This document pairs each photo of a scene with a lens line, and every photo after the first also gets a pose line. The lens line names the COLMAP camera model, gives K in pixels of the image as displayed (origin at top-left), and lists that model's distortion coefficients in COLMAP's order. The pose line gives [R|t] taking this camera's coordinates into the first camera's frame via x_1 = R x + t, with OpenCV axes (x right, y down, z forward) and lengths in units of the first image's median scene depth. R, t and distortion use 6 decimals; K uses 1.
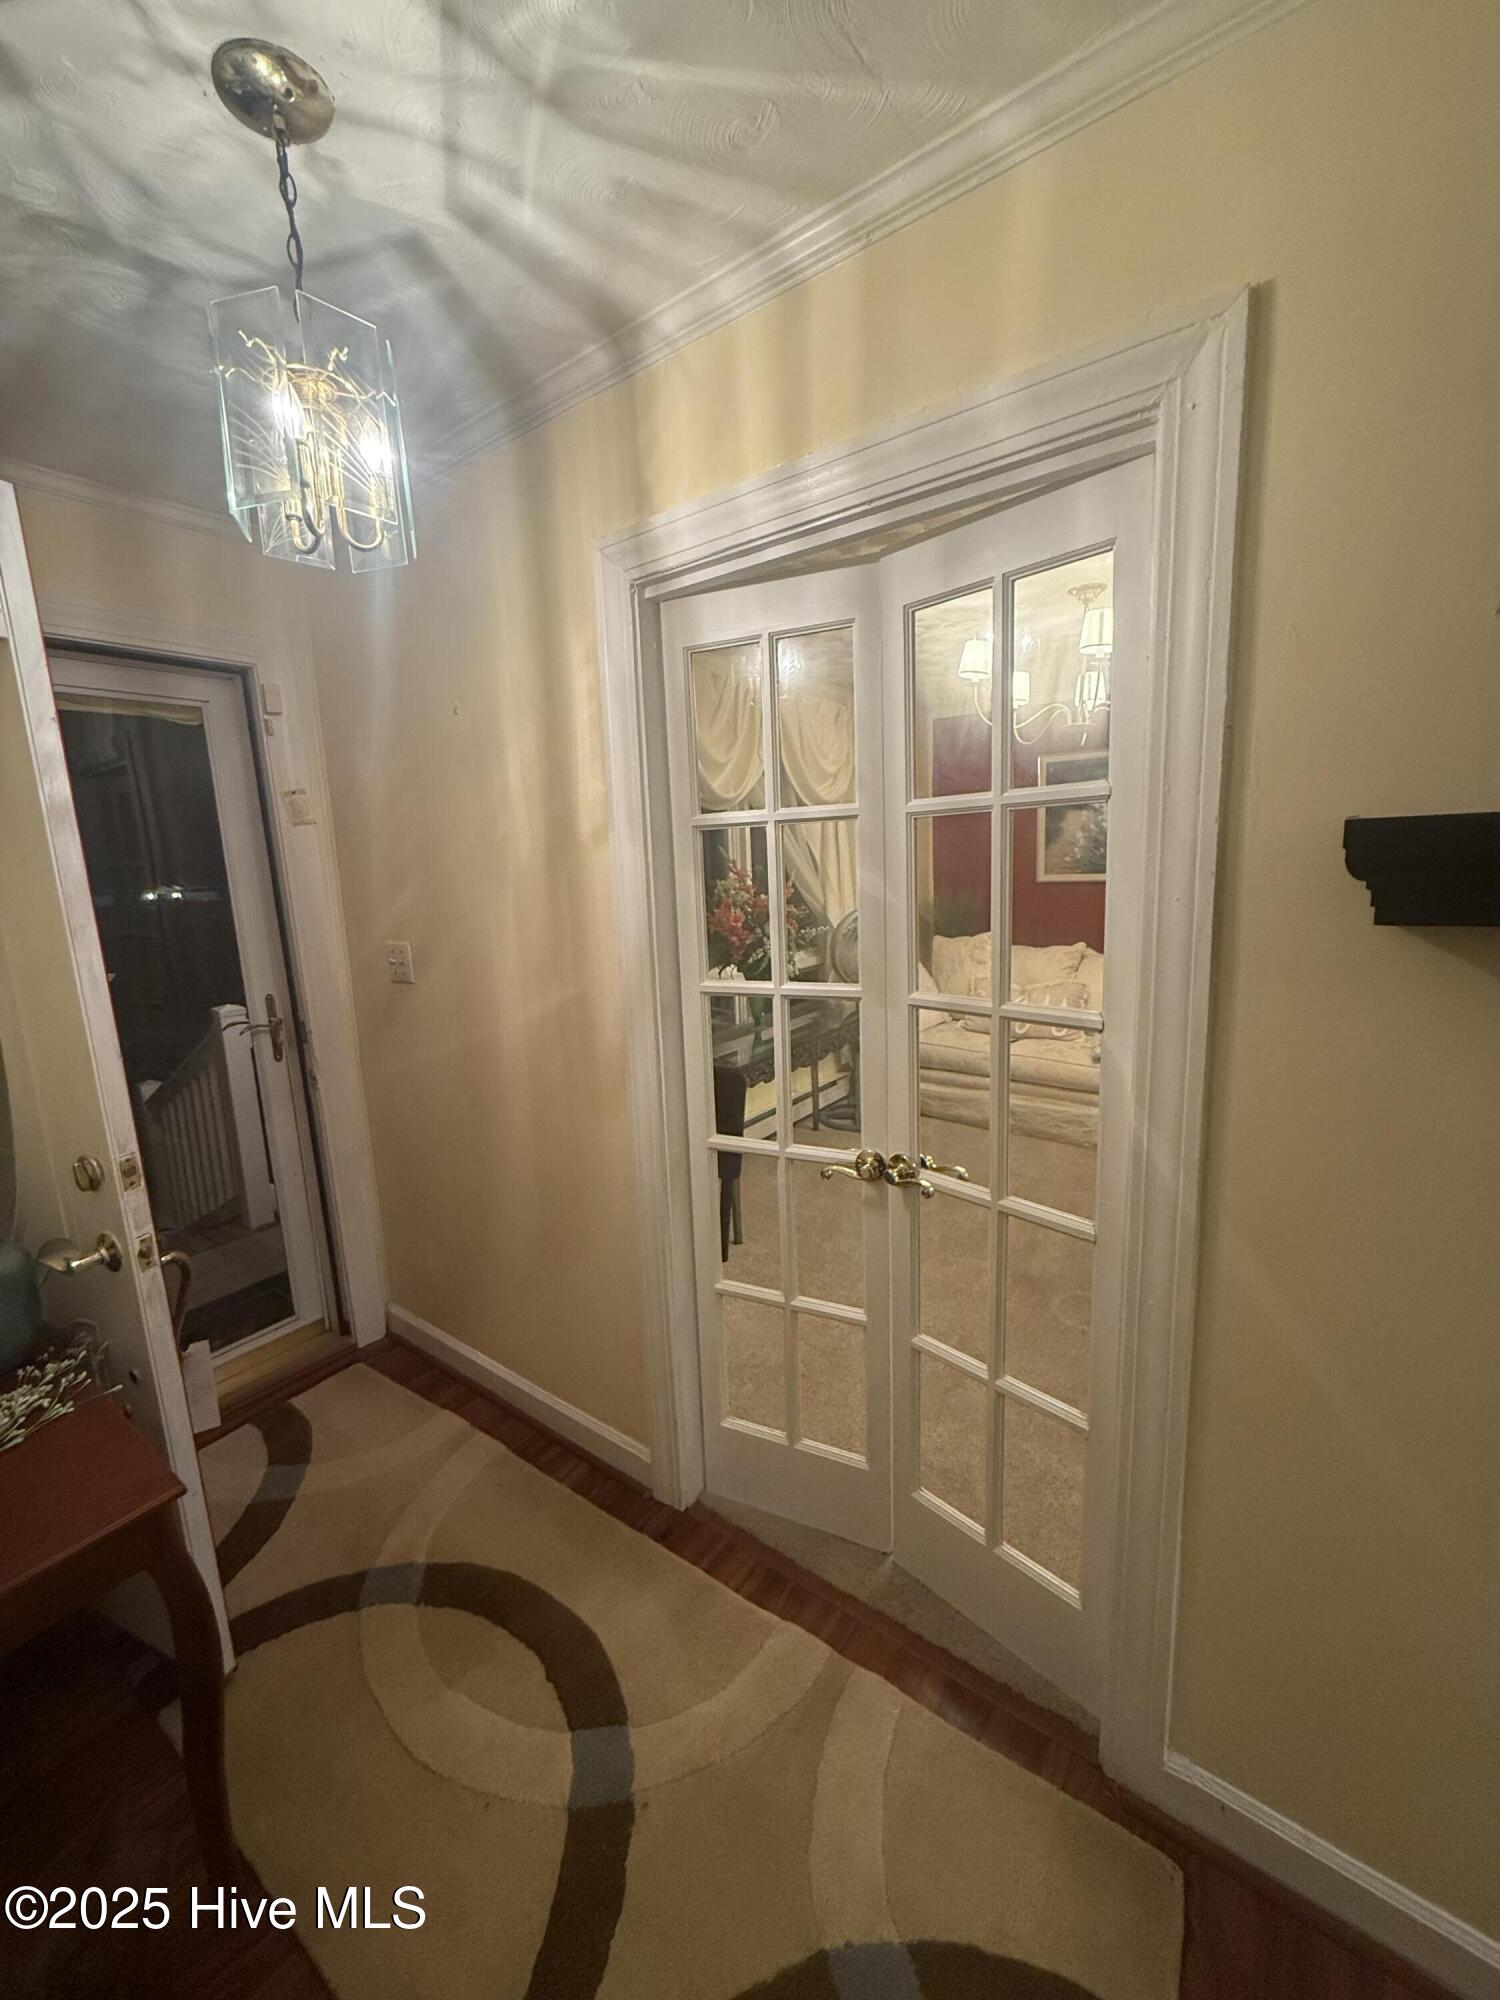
lens RADIAL K [[797.4, 0, 756.5], [0, 797.4, 996.9], [0, 0, 1]] dist [-0.000167, -0.000179]
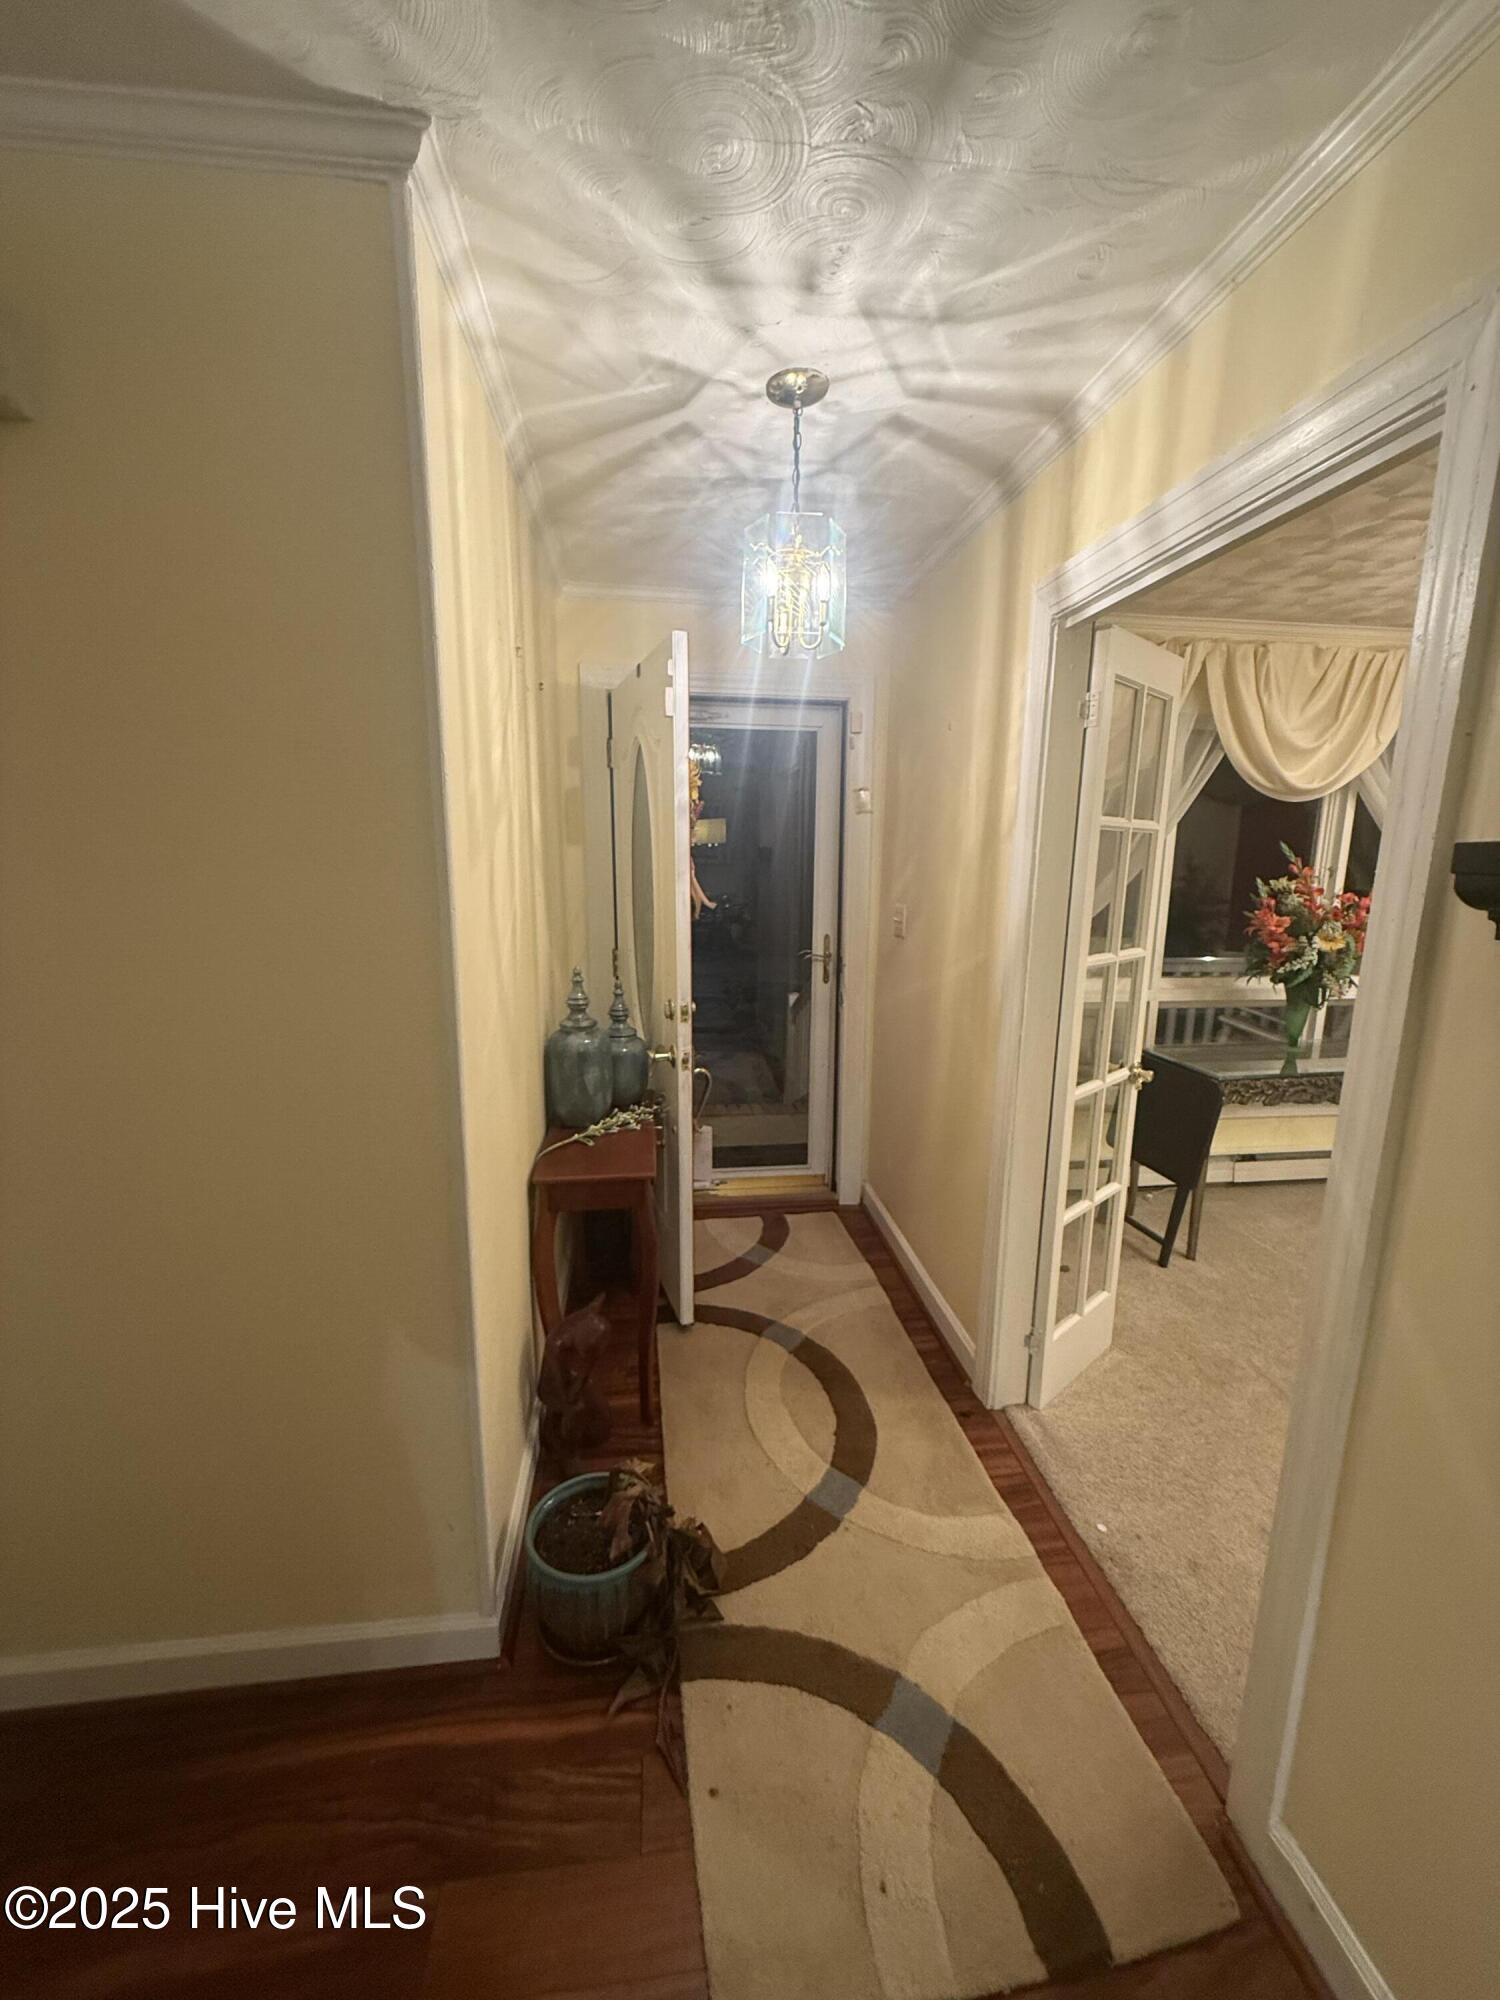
lens RADIAL K [[797.4, 0, 750.1], [0, 797.4, 1000.3], [0, 0, 1]] dist [-0.000167, -0.000179]
pose [[0.692943, 0.180540, -0.698022, 0.416588], [-0.163253, 0.982285, 0.091999, 0.004655], [0.702266, 0.050204, 0.710142, -0.117934]]
